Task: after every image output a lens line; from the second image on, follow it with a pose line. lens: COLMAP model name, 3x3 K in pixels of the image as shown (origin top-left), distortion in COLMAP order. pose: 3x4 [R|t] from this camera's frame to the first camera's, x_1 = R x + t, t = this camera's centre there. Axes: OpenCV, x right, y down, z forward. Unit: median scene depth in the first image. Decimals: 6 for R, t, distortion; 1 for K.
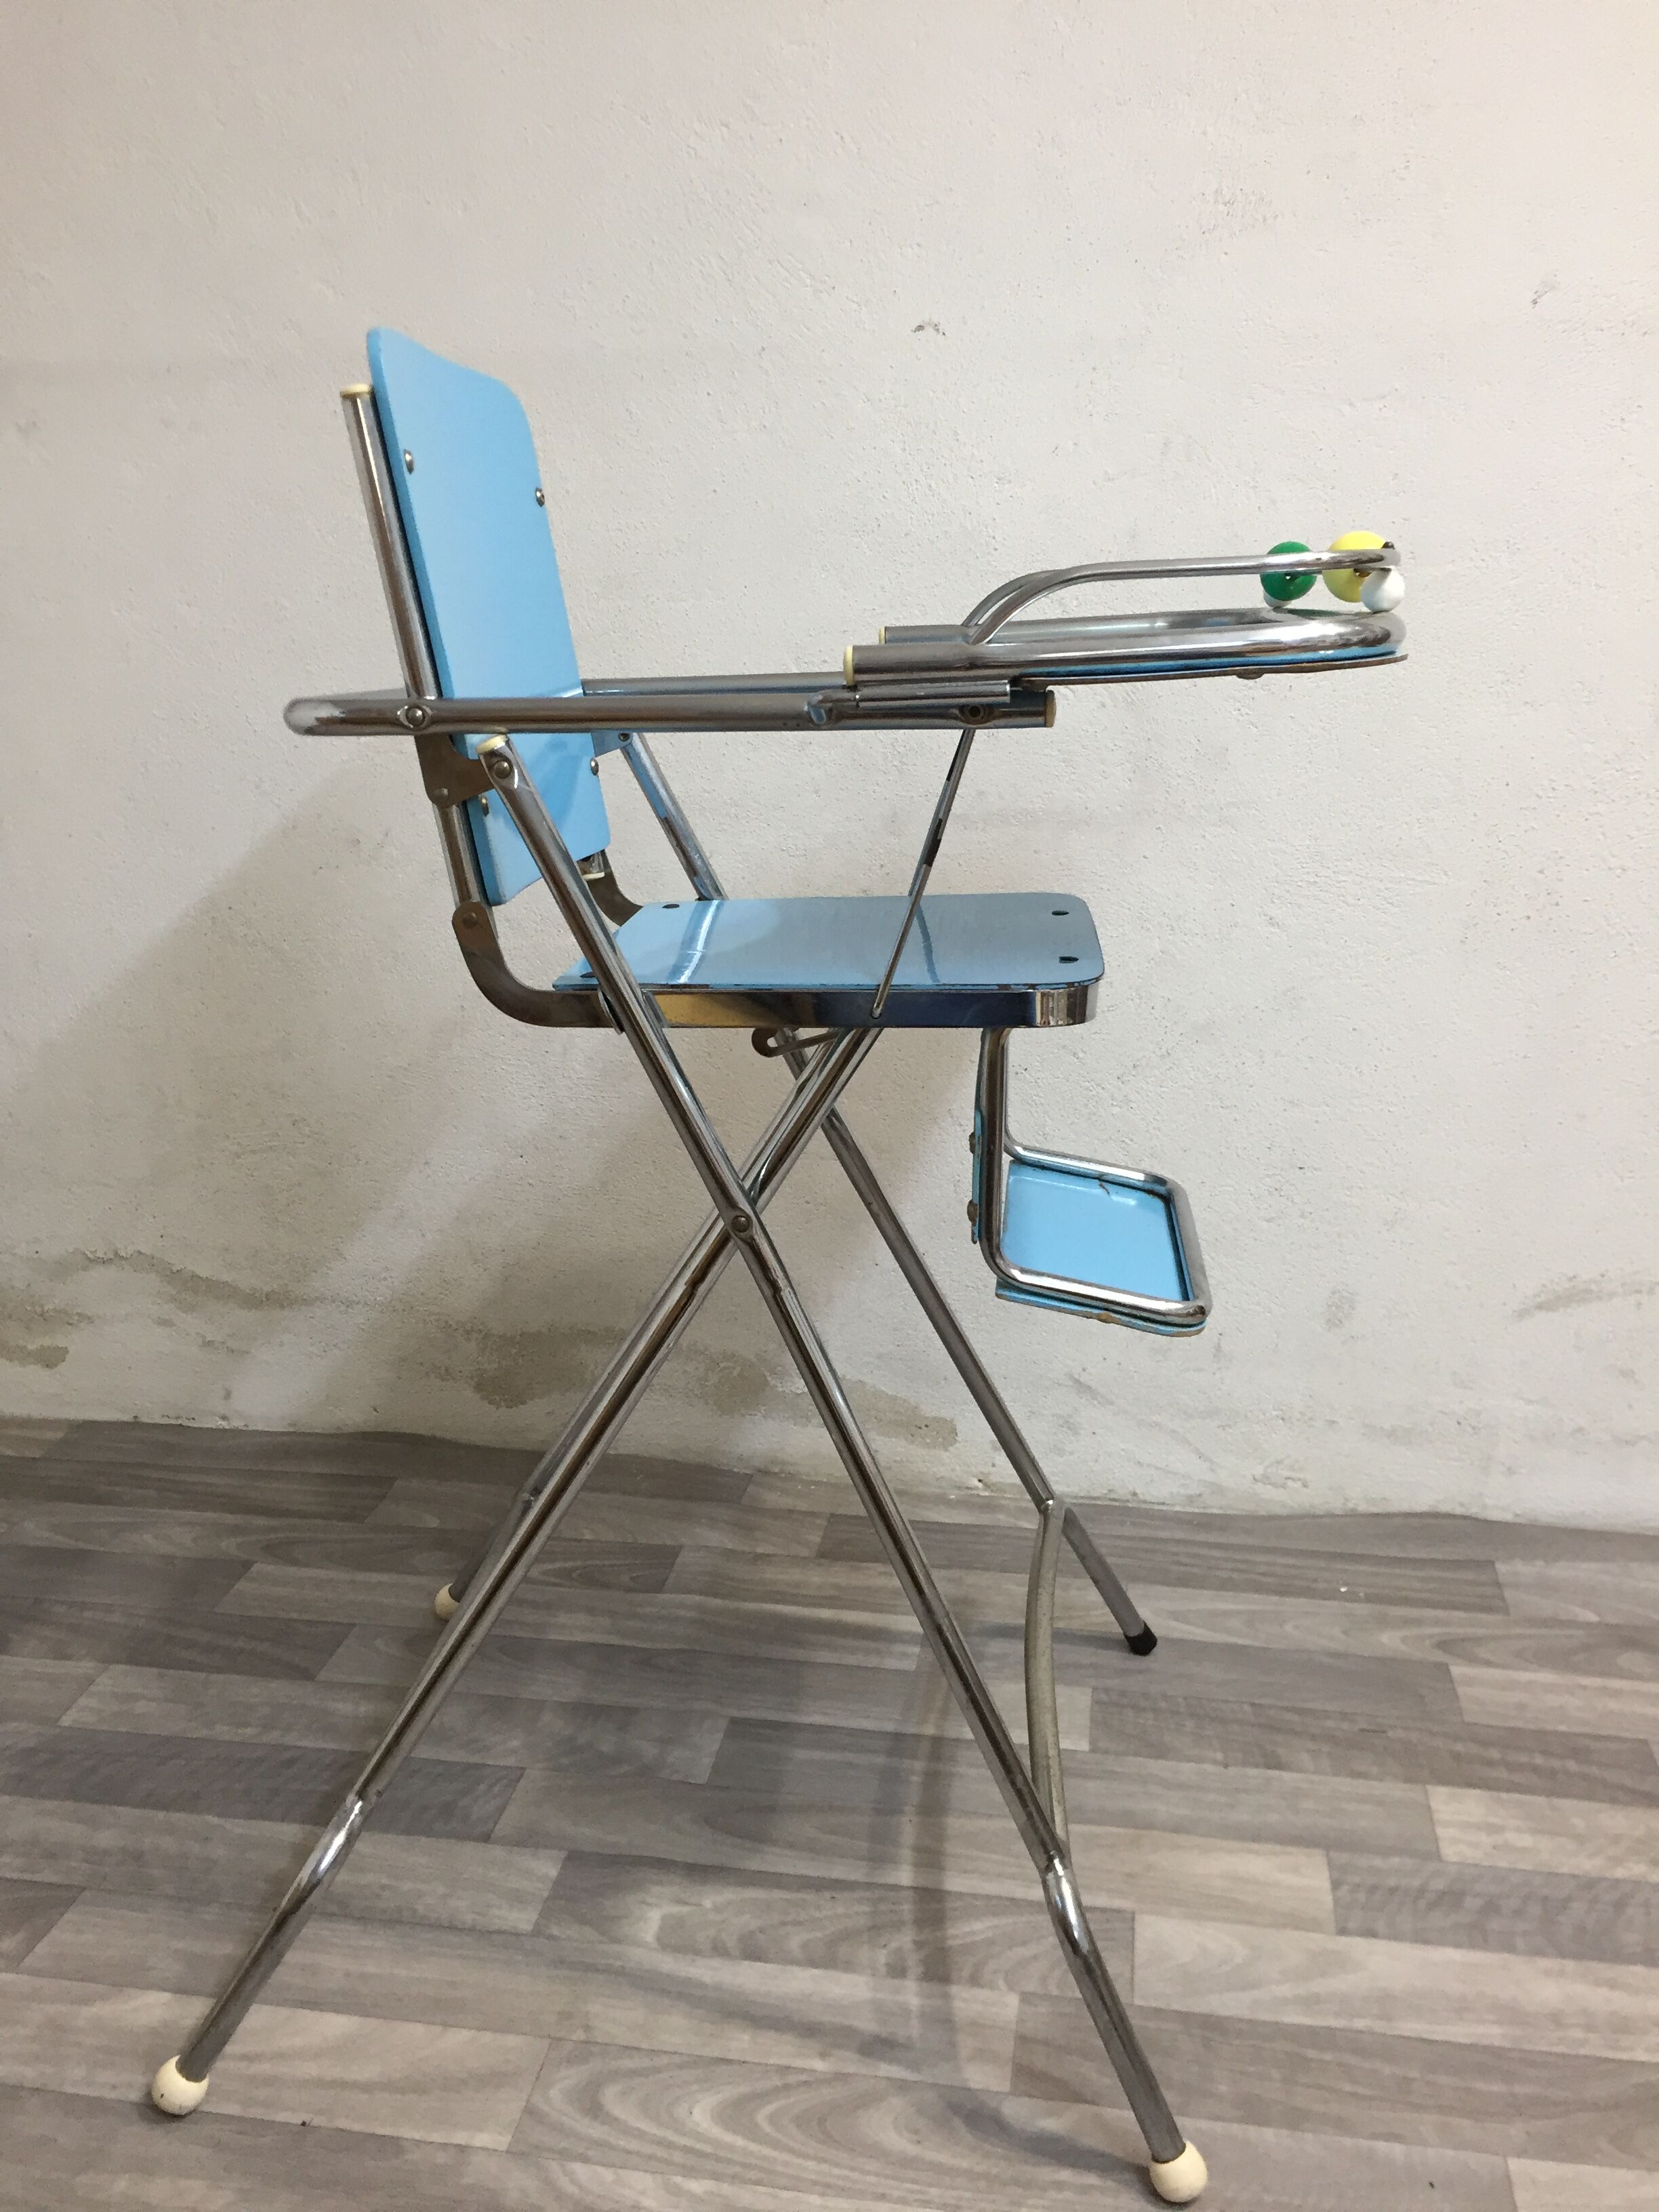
lens RADIAL K [[1887.1, 0, 830.1], [0, 1887.1, 1090.4], [0, 0, 1]] dist [0.057739, -0.081326]
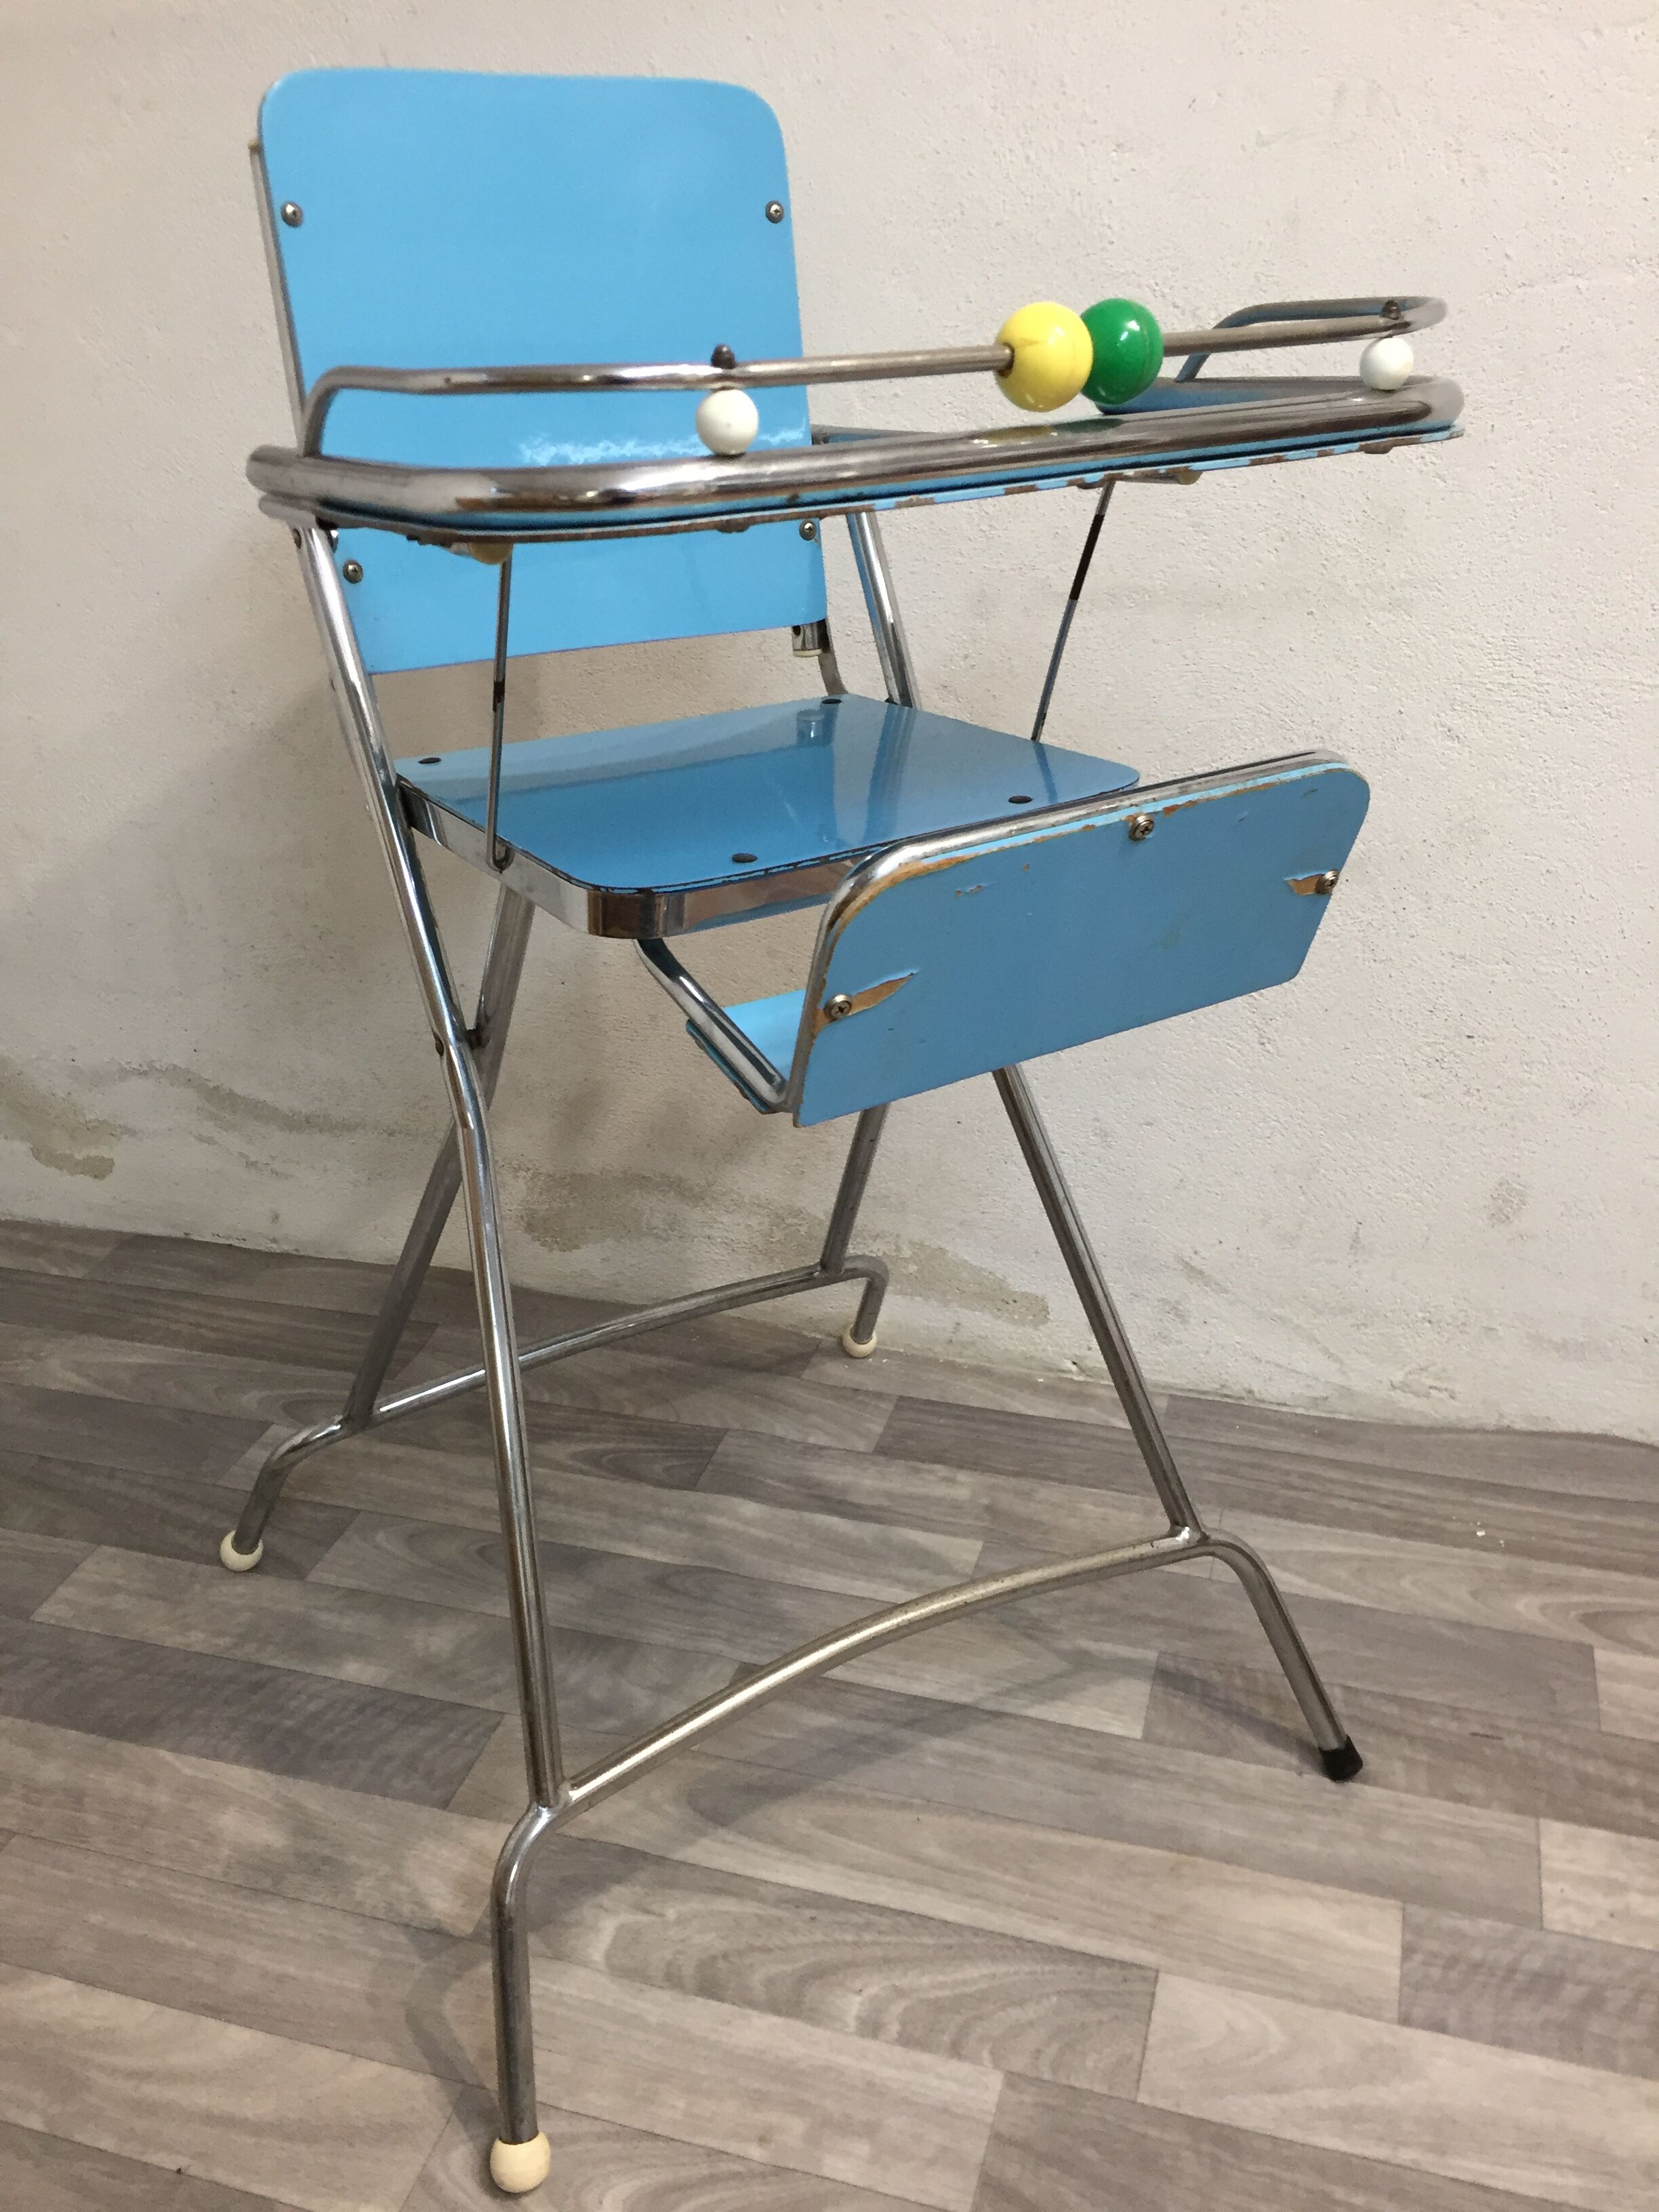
lens RADIAL K [[1887.1, 0, 832.7], [0, 1887.1, 1105.0], [0, 0, 1]] dist [0.057739, -0.081326]
pose [[0.991433, 0.033958, -0.126127, 0.084901], [-0.010510, 0.983222, 0.182107, -0.080963], [0.130195, -0.179222, 0.975156, 0.167982]]
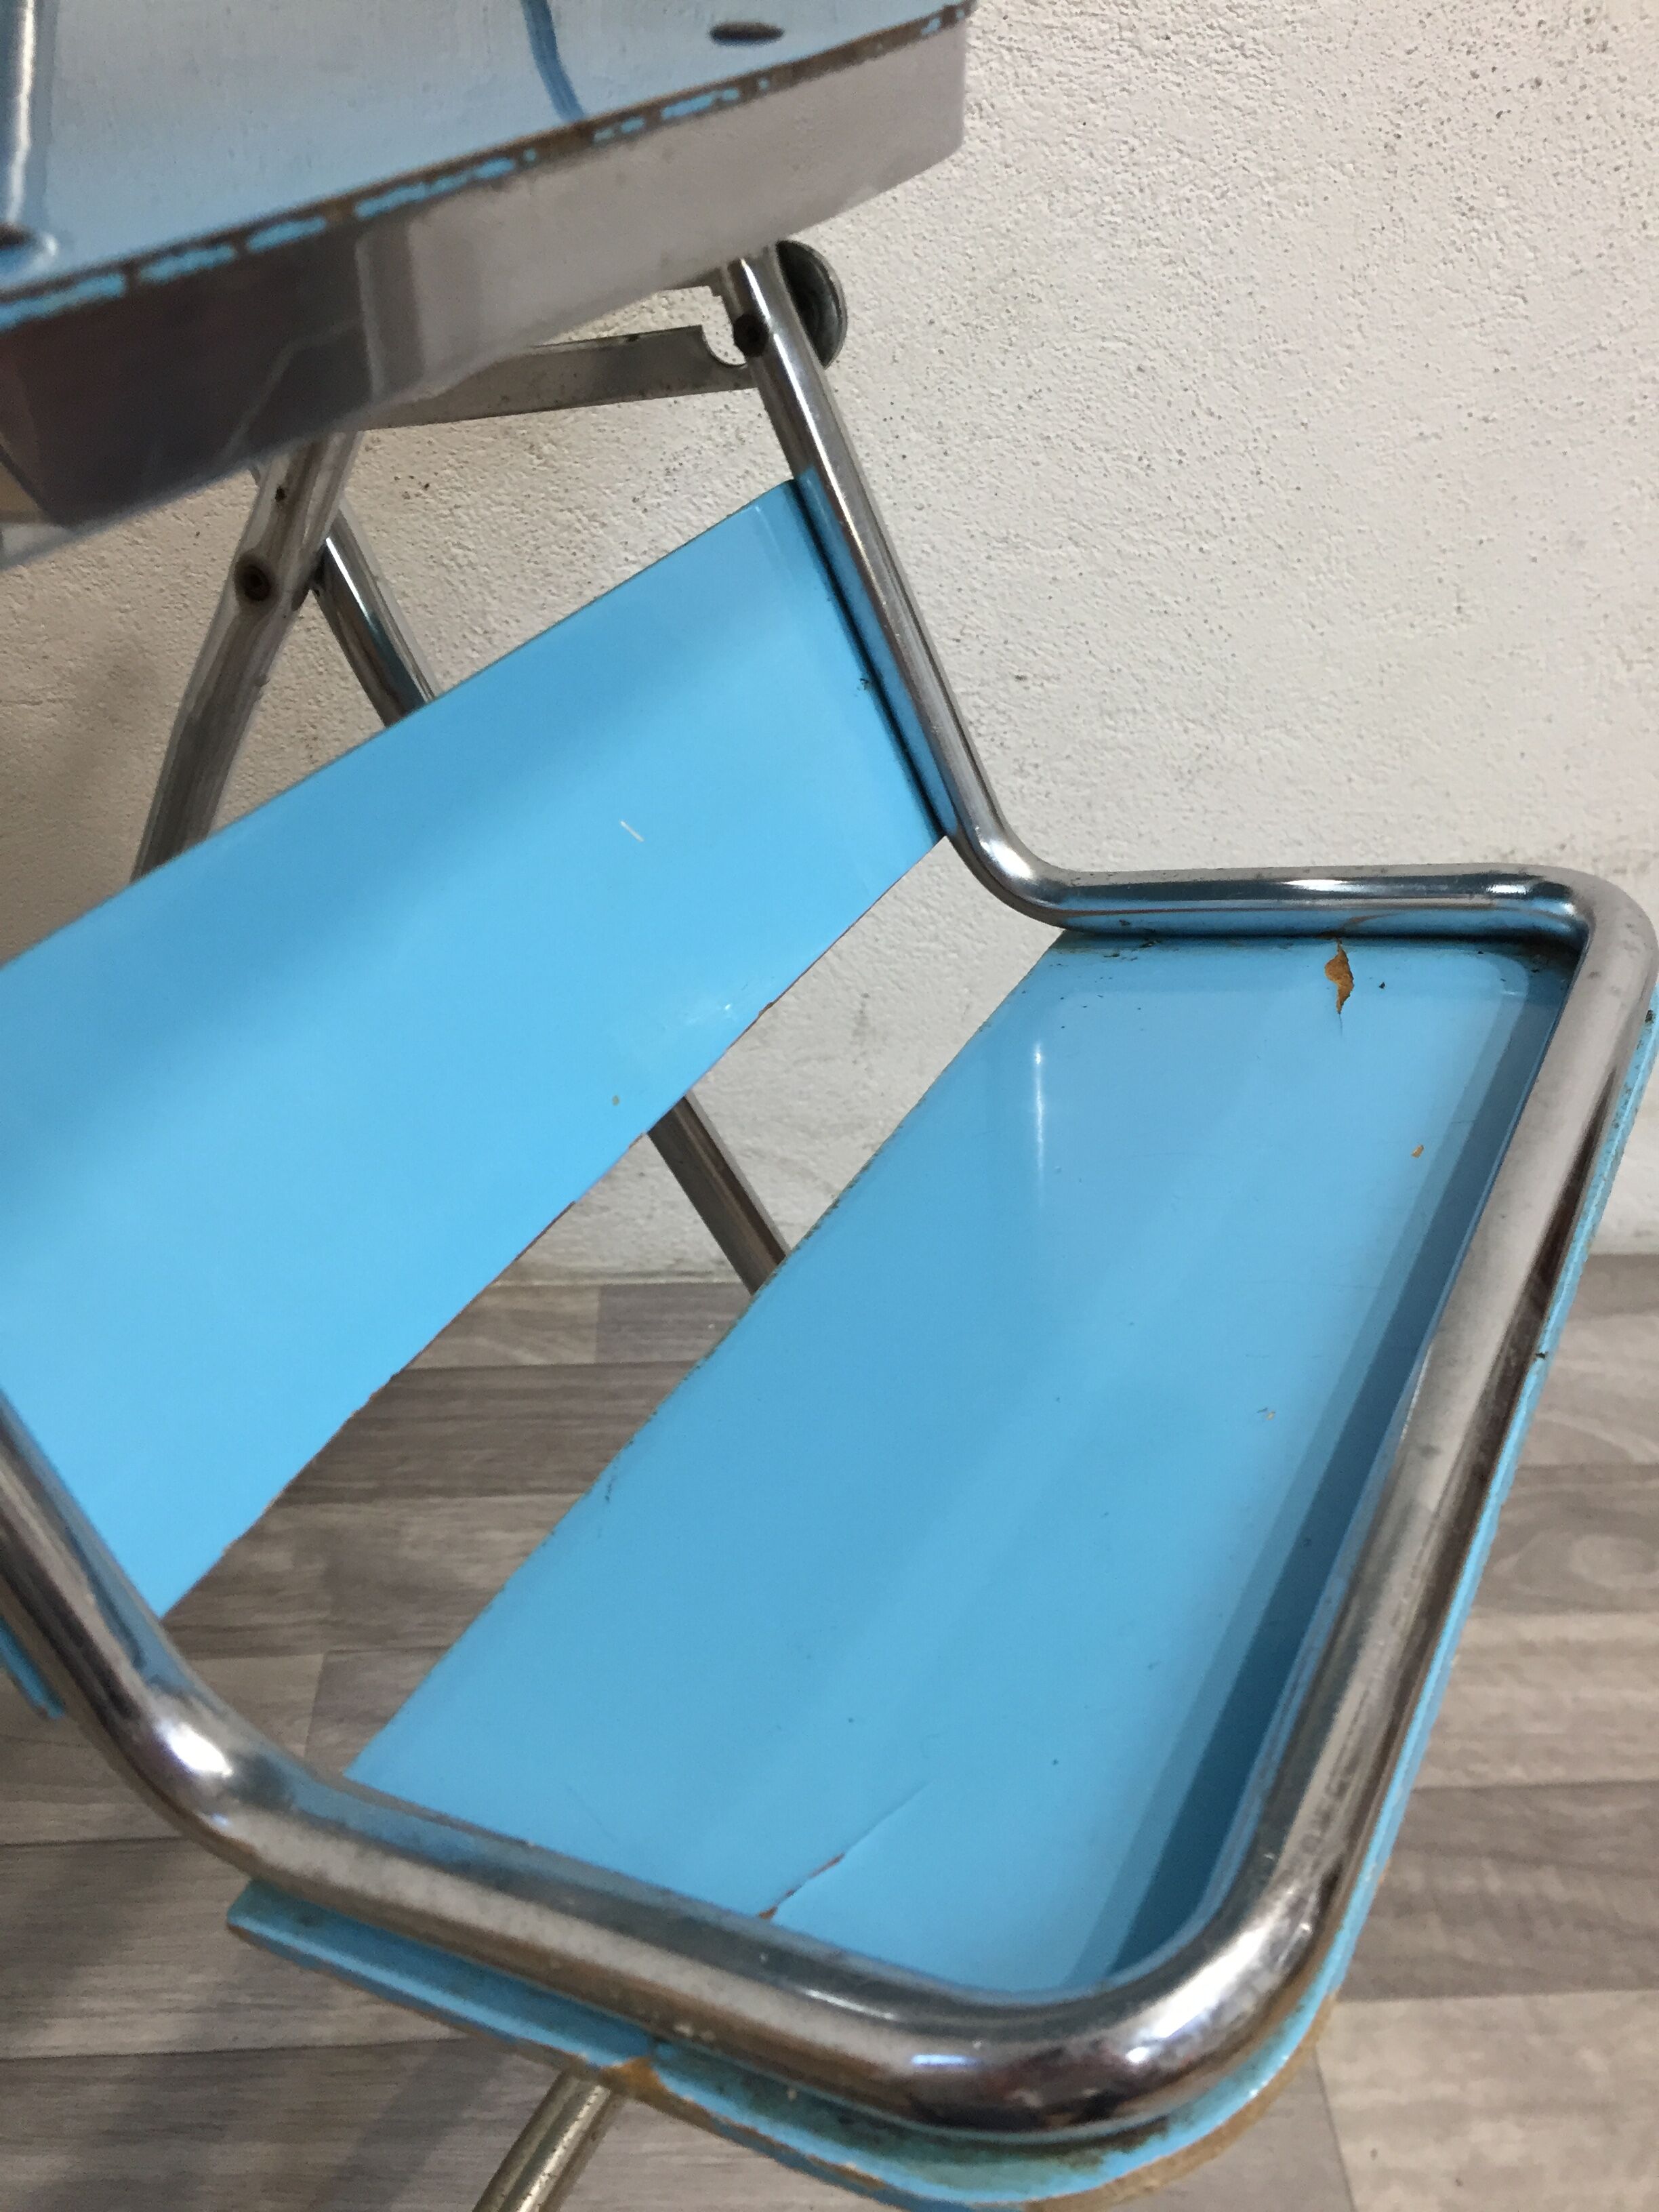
lens RADIAL K [[1887.1, 0, 826.6], [0, 1887.1, 1110.0], [0, 0, 1]] dist [0.057739, -0.081326]
pose [[0.976721, -0.110383, 0.183935, 0.104096], [0.033376, 0.925203, 0.378002, -0.044314], [-0.211902, -0.363063, 0.907349, 0.559521]]
